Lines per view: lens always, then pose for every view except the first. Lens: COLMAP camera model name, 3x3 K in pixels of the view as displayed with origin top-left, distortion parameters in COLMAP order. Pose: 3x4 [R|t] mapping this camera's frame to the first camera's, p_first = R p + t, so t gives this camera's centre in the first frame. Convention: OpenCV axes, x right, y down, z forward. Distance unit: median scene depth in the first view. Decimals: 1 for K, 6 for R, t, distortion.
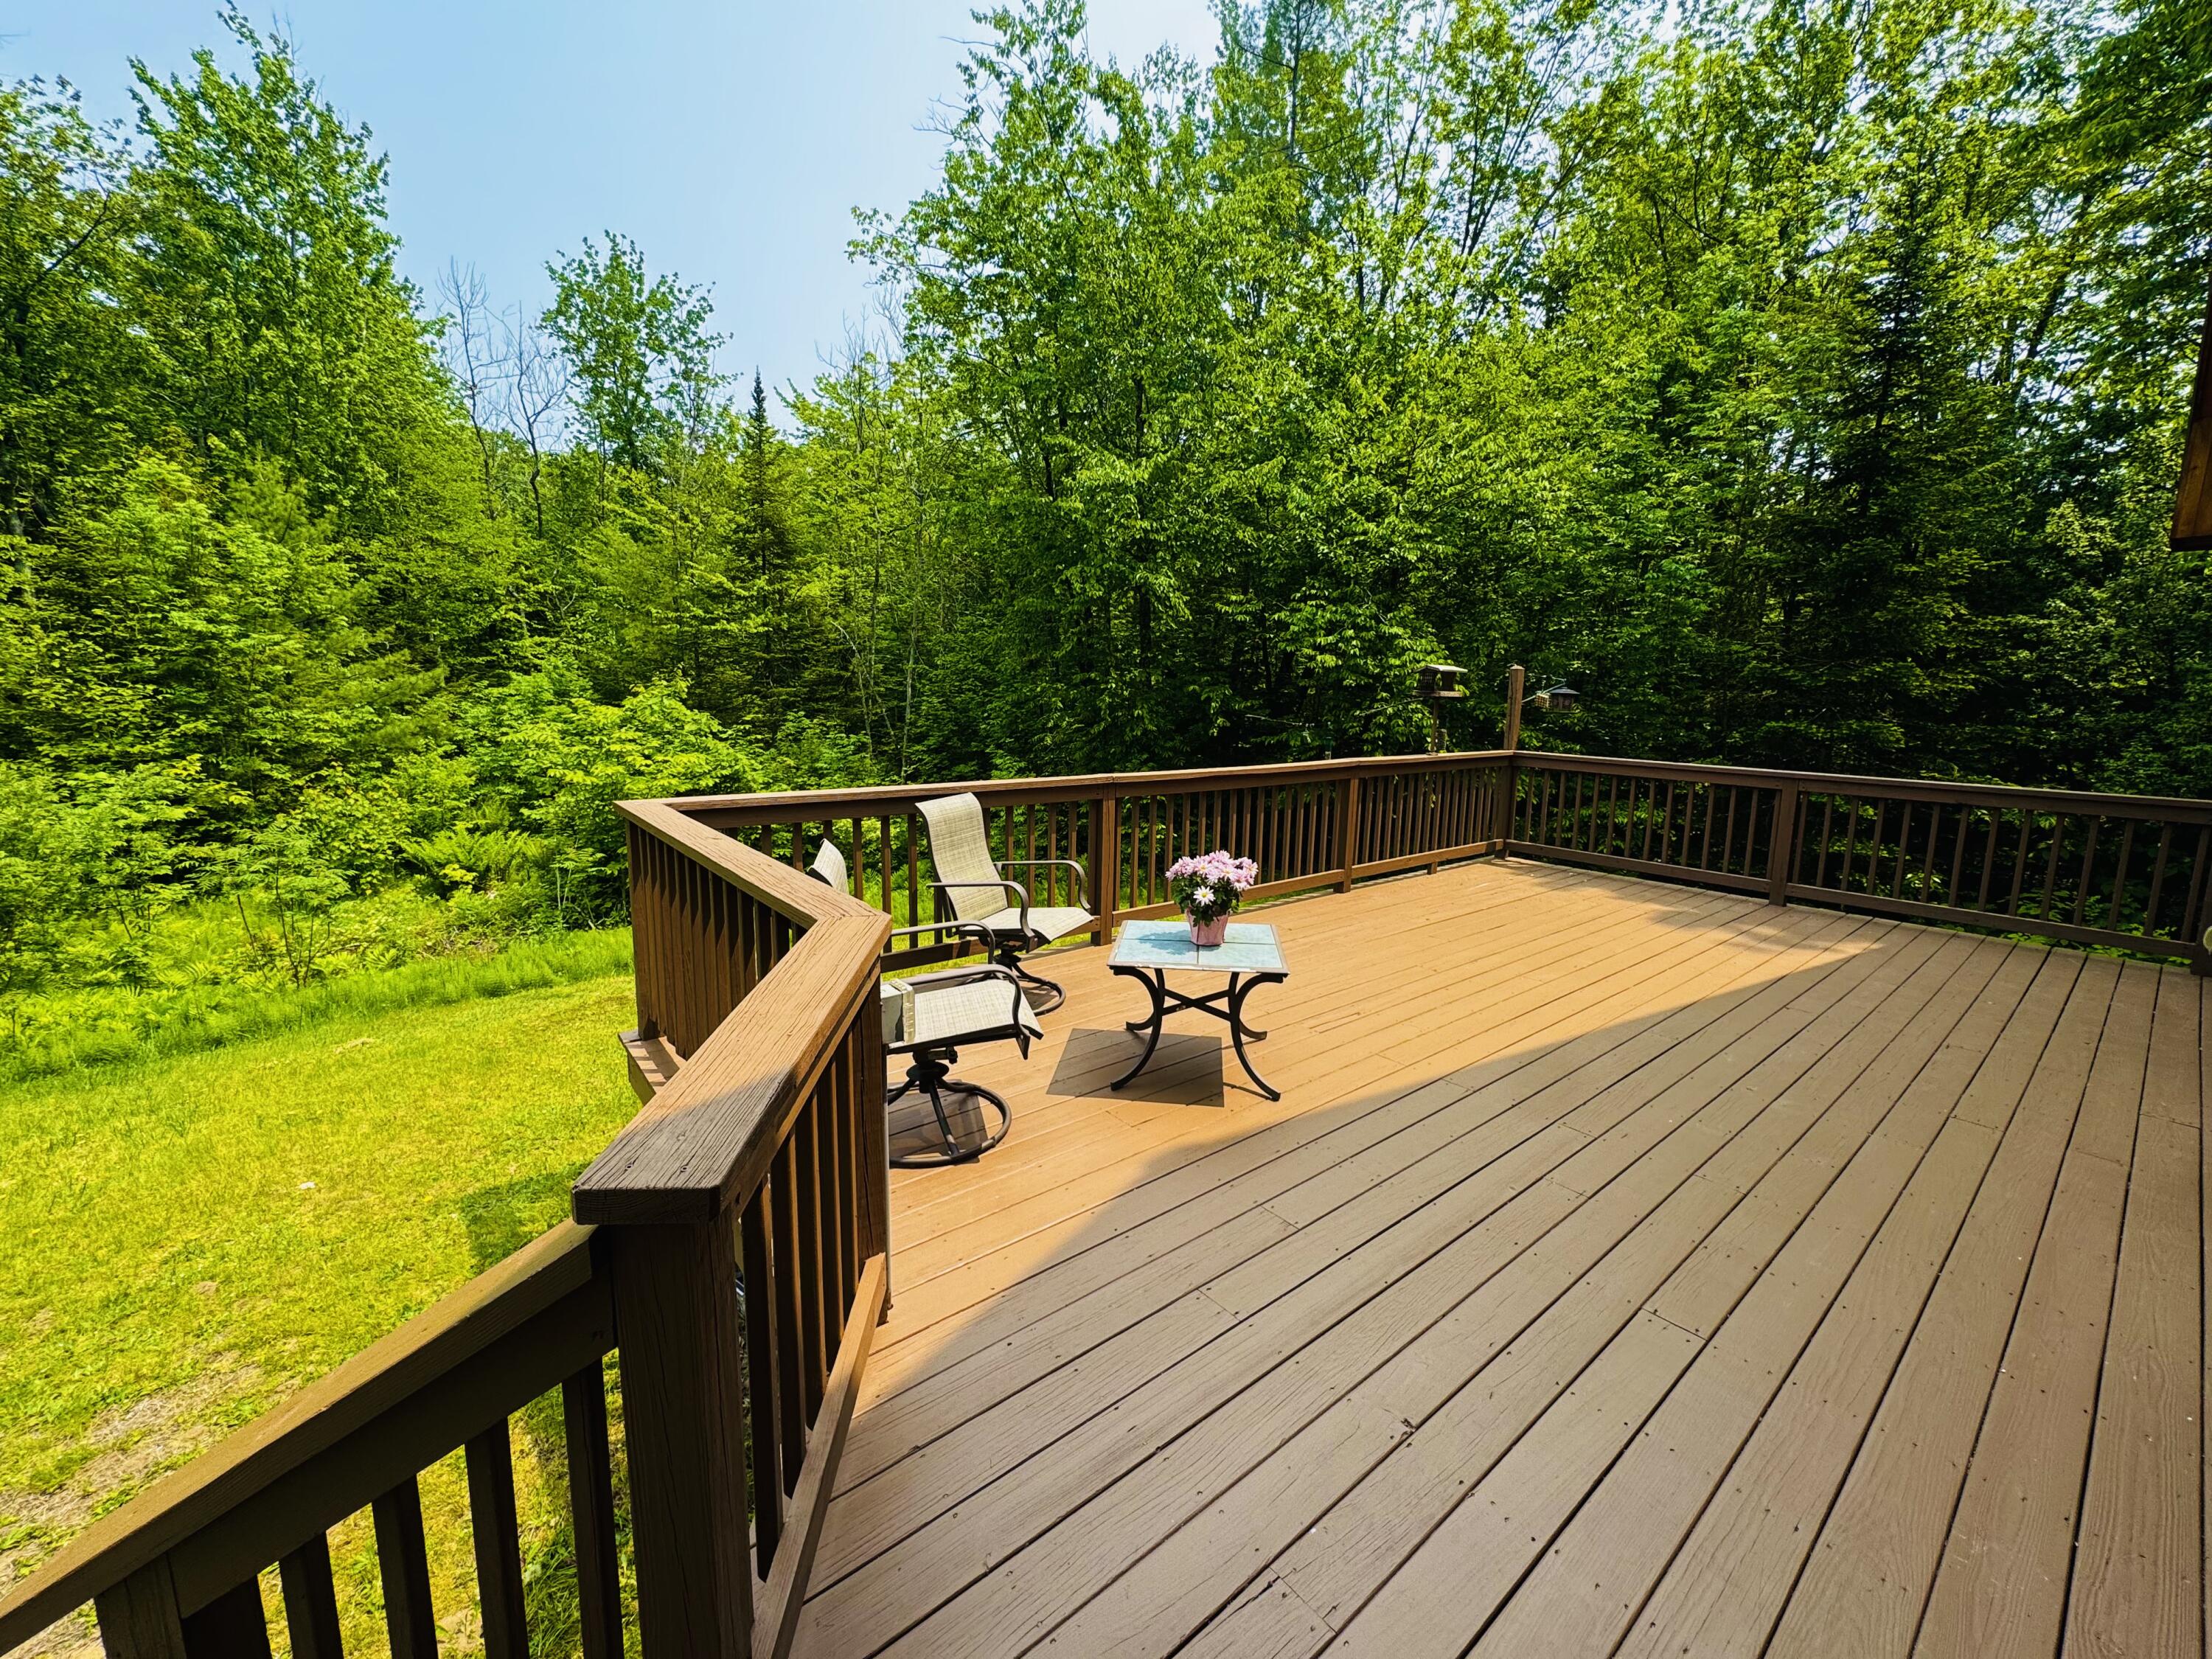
lens RADIAL K [[879.5, 0, 1105.3], [0, 879.5, 819.5], [0, 0, 1]] dist [-0.003993, 0.000268]
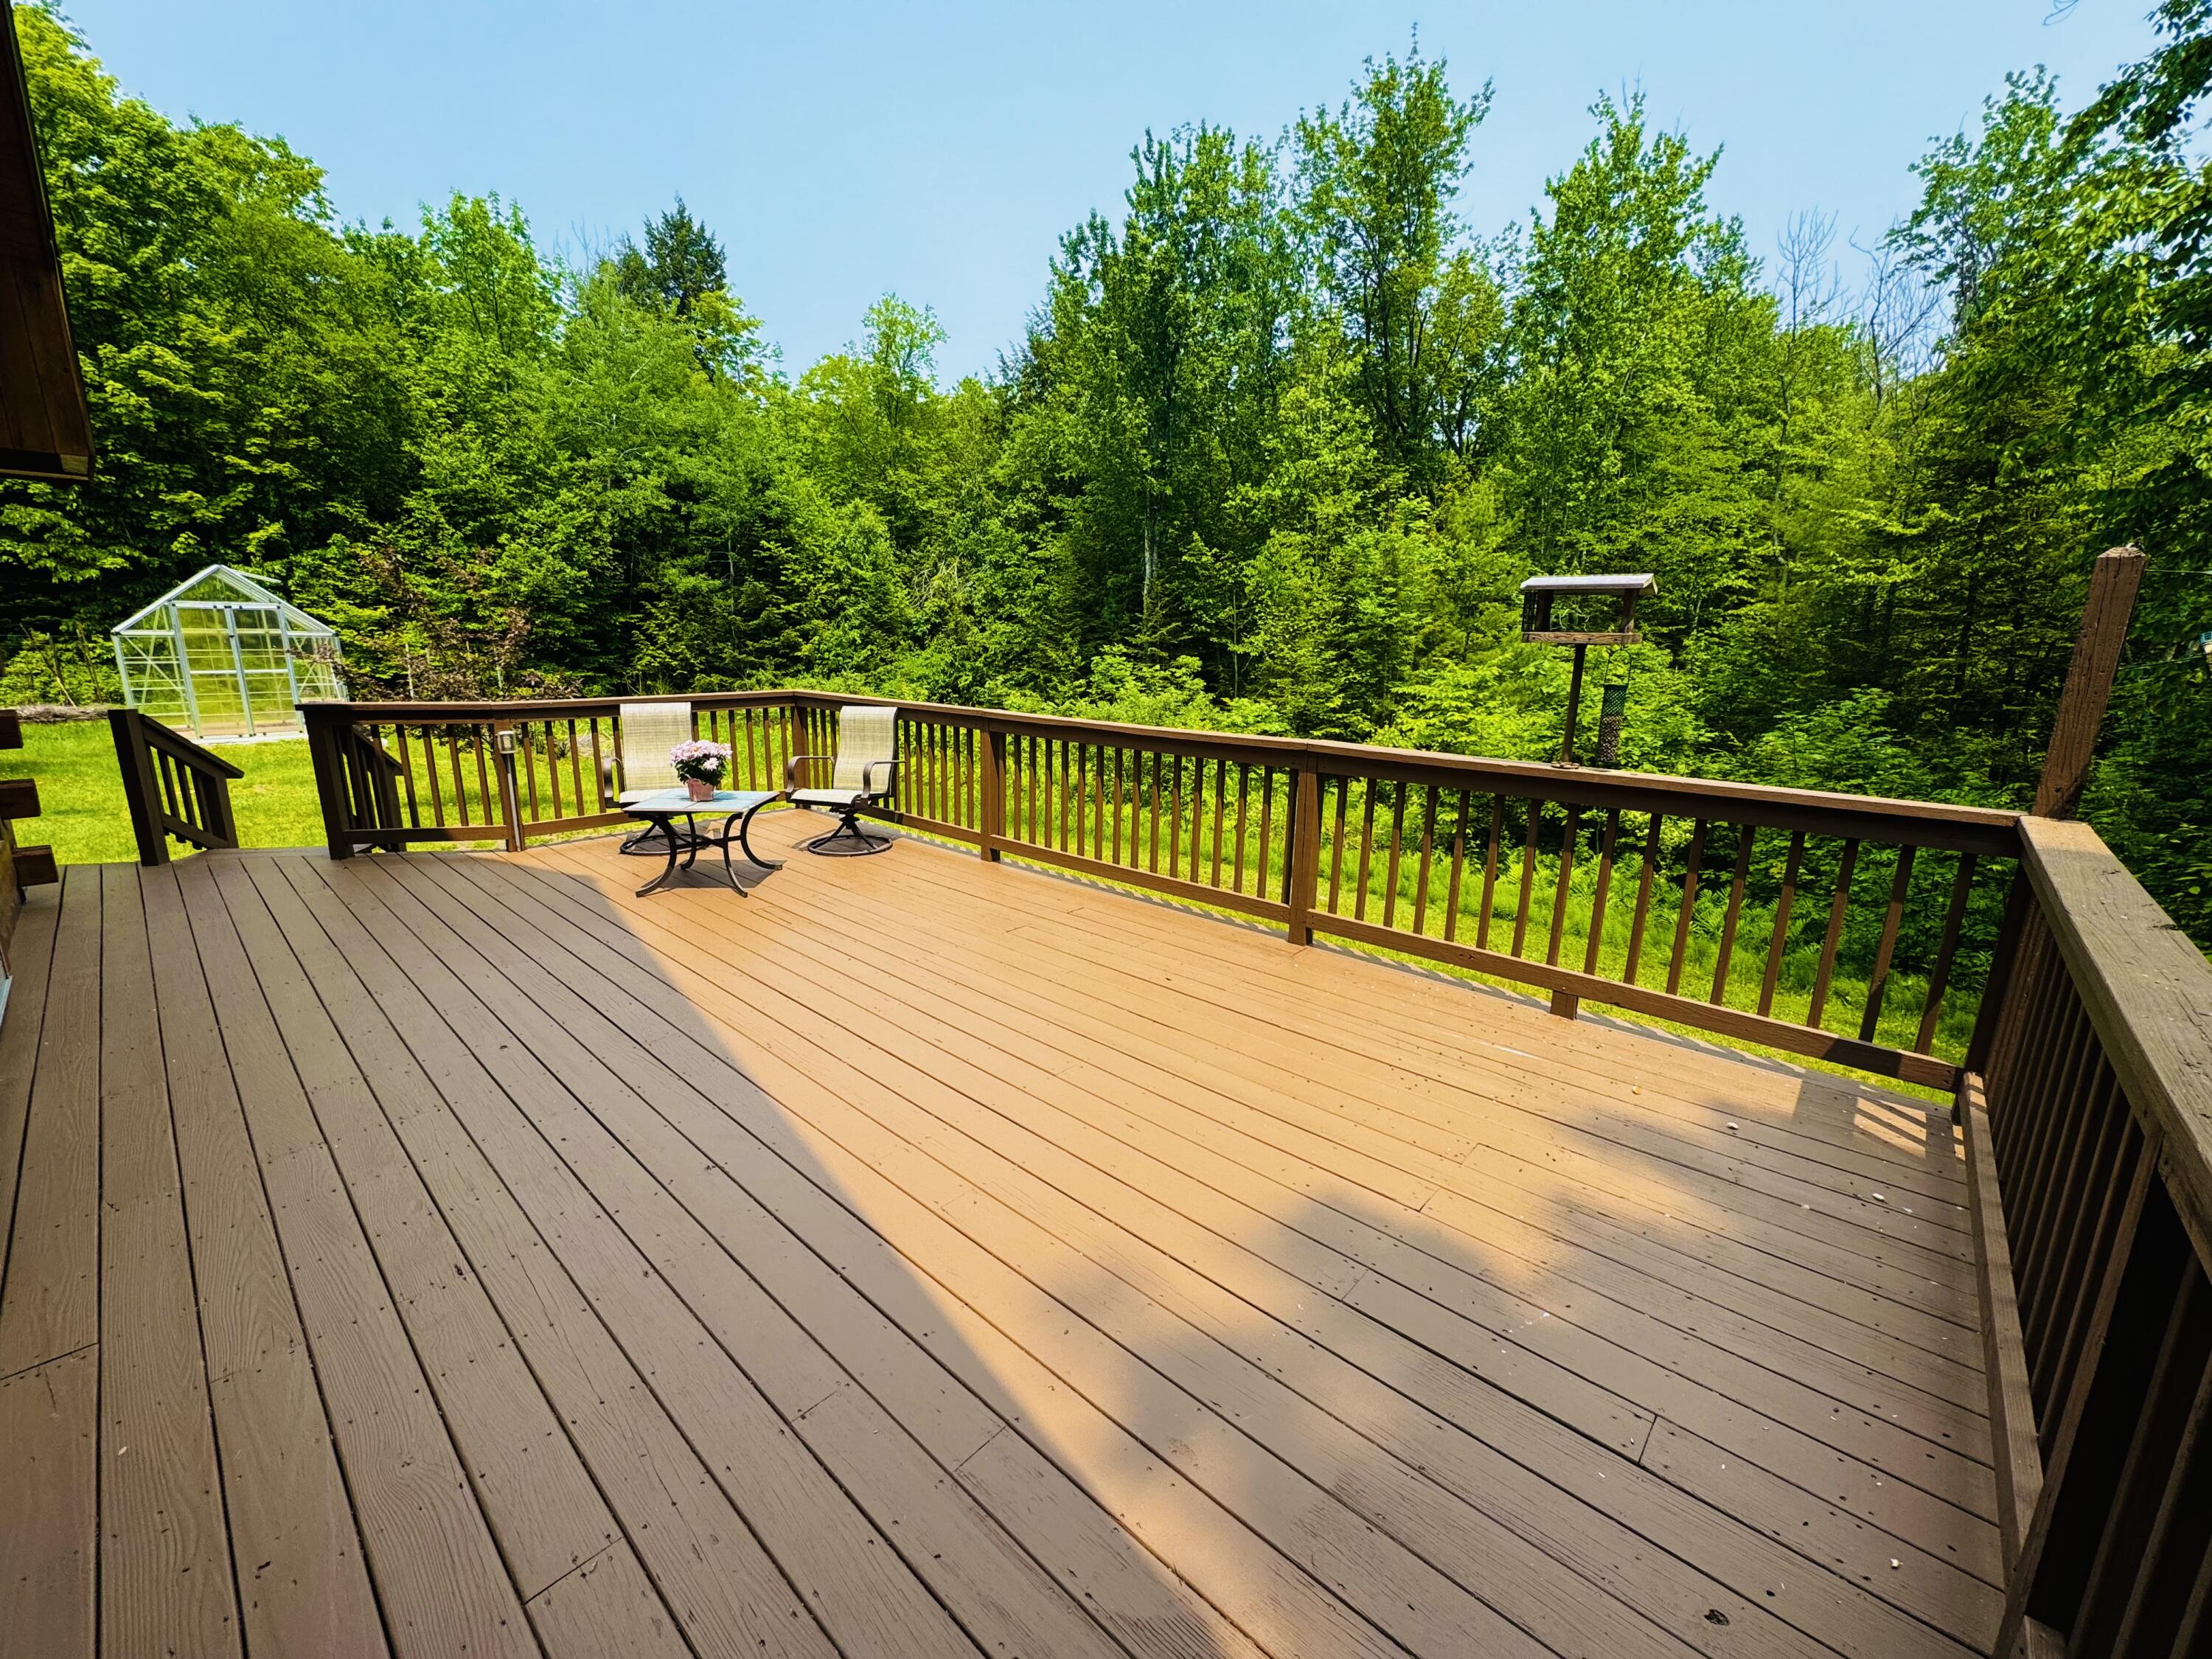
lens RADIAL K [[879.5, 0, 1104.9], [0, 879.5, 829.1], [0, 0, 1]] dist [-0.003993, 0.000268]
pose [[0.159428, 0.194112, -0.967938, 1.378022], [-0.158916, 0.972738, 0.168900, -0.139264], [0.974335, 0.126893, 0.185929, 1.158851]]
